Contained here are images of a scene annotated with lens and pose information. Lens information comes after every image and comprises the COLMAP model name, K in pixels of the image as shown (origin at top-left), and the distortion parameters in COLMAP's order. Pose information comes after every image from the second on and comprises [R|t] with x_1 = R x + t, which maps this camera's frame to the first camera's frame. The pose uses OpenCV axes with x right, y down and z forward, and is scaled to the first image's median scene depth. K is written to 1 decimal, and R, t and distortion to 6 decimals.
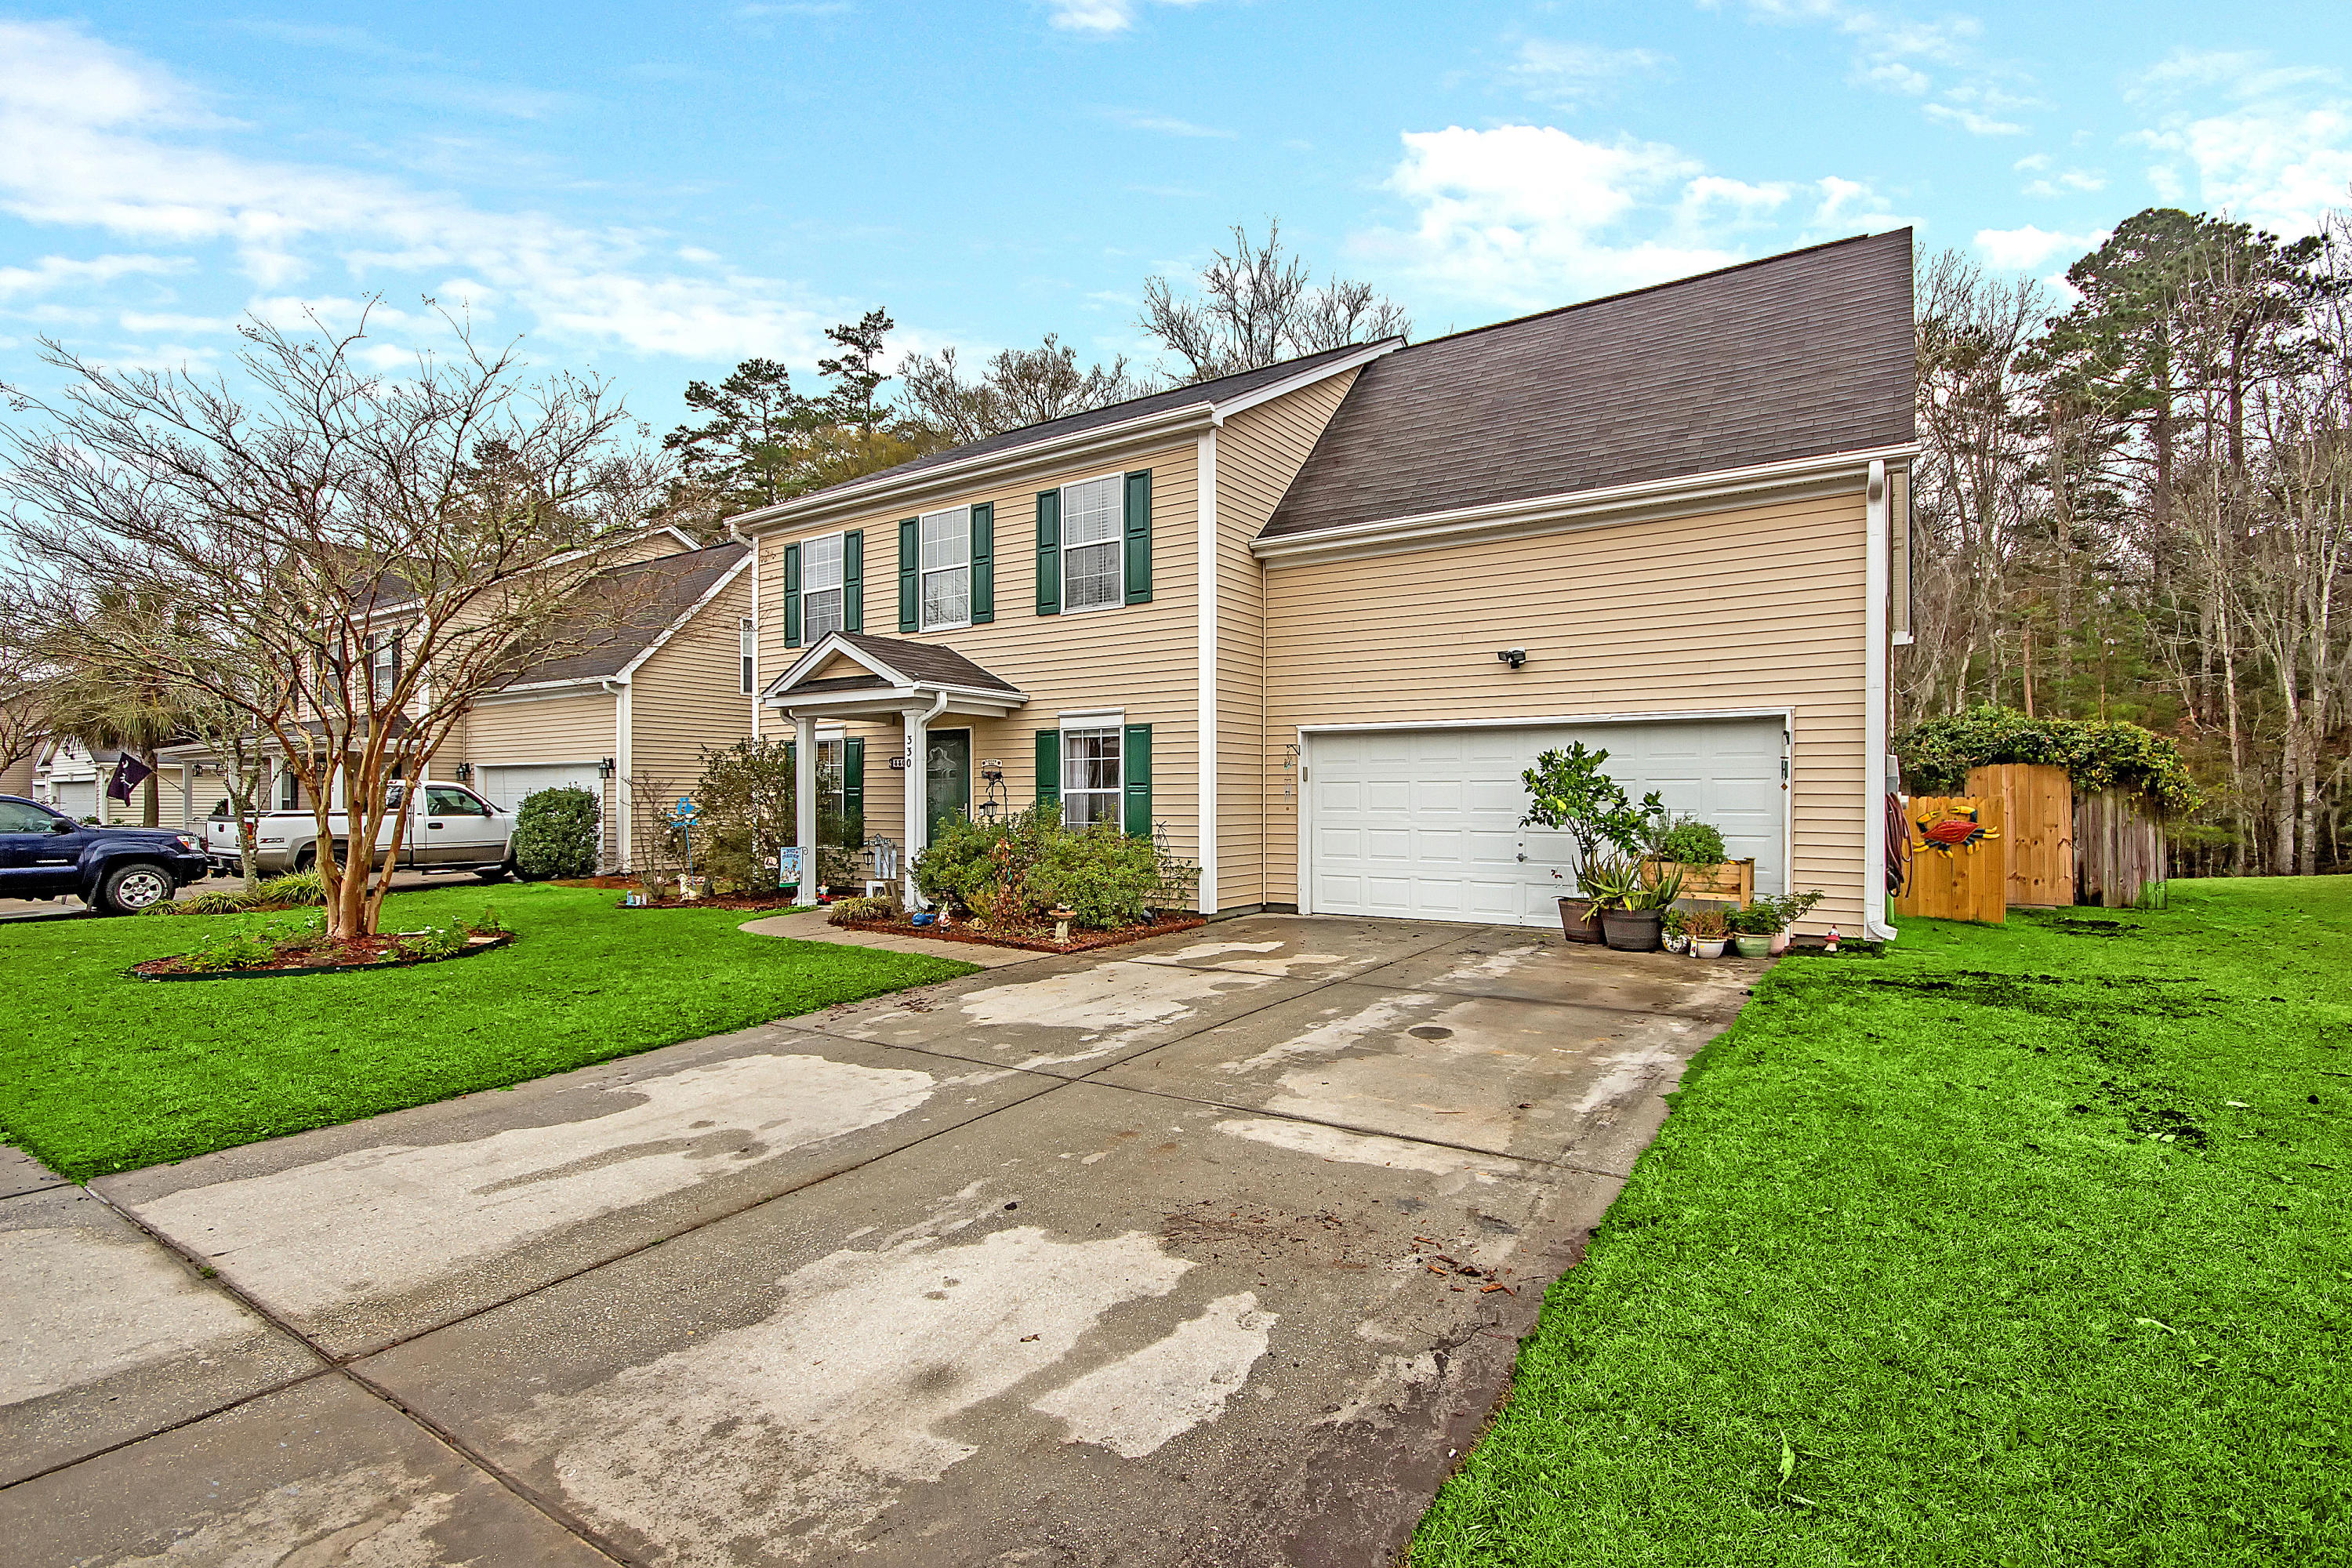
lens RADIAL K [[1052.3, 0, 1174.5], [0, 1052.3, 784.2], [0, 0, 1]] dist [0.001191, 0.000055]
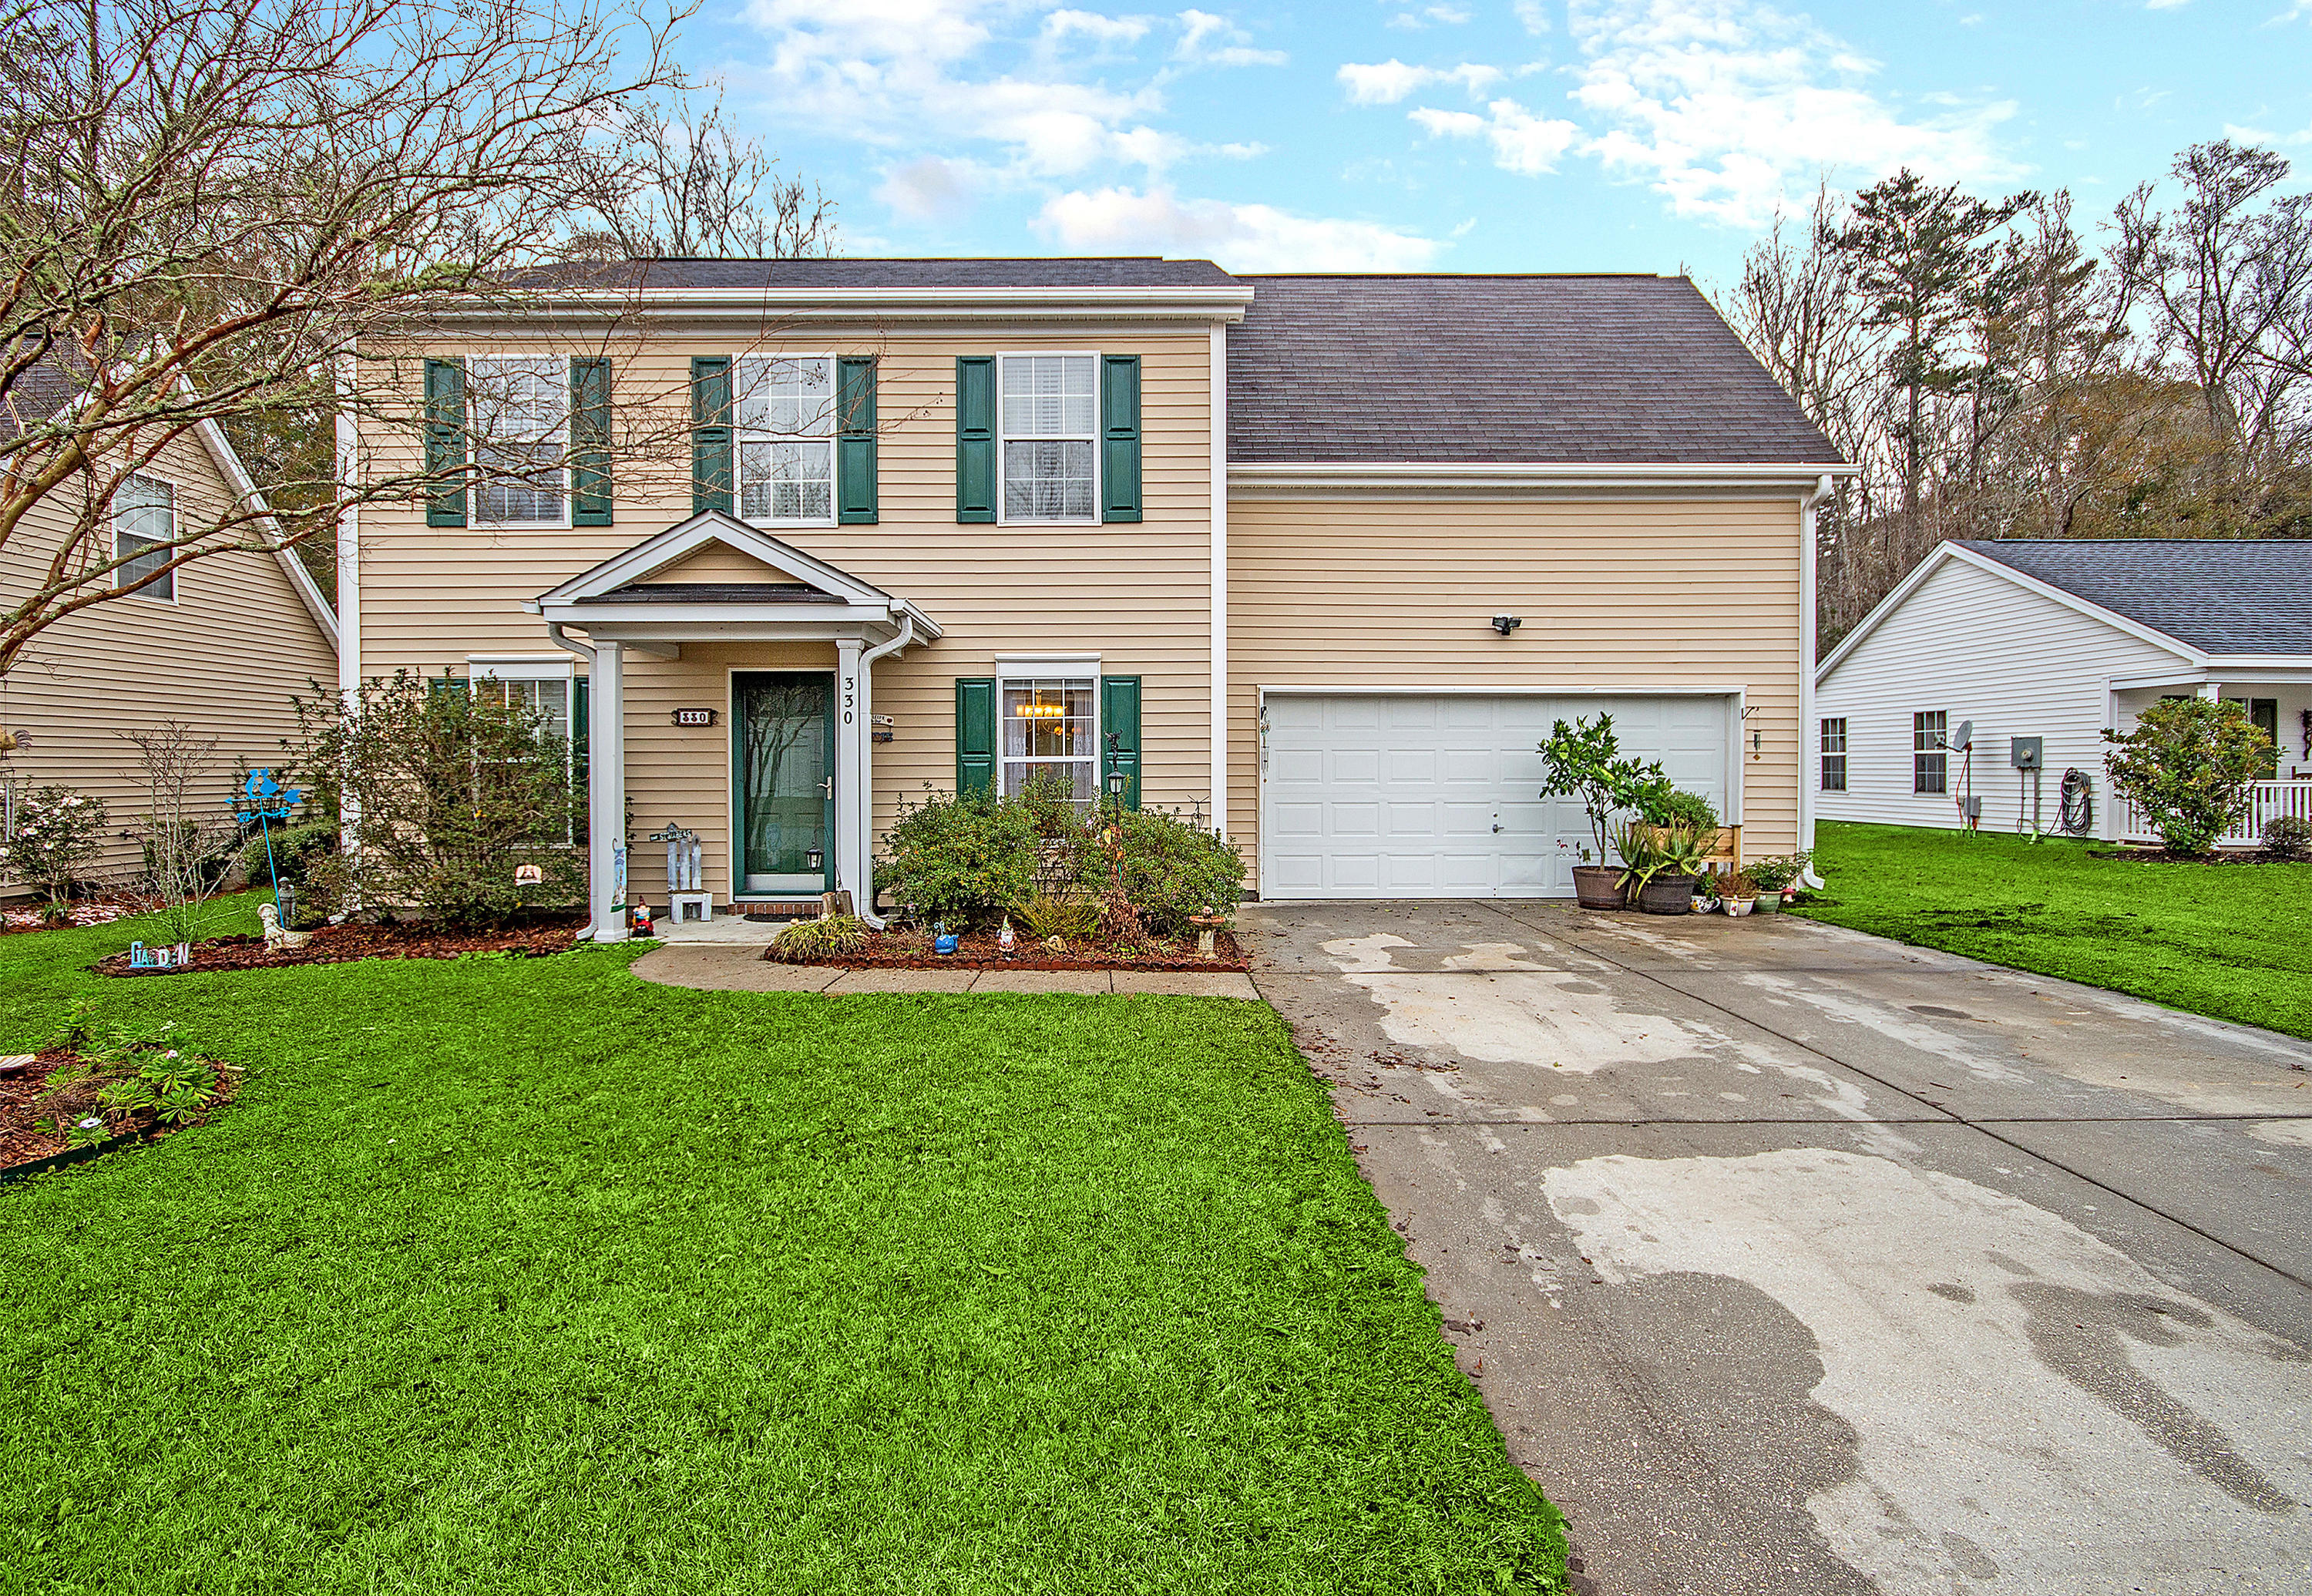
lens RADIAL K [[1116.7, 0, 1198.9], [0, 1116.7, 764.4], [0, 0, 1]] dist [-0.001868, -0.000909]
pose [[0.839619, 0.001154, 0.543175, -0.441250], [-0.004492, 0.999978, 0.004819, 0.005662], [-0.543158, -0.006486, 0.839605, 0.262722]]
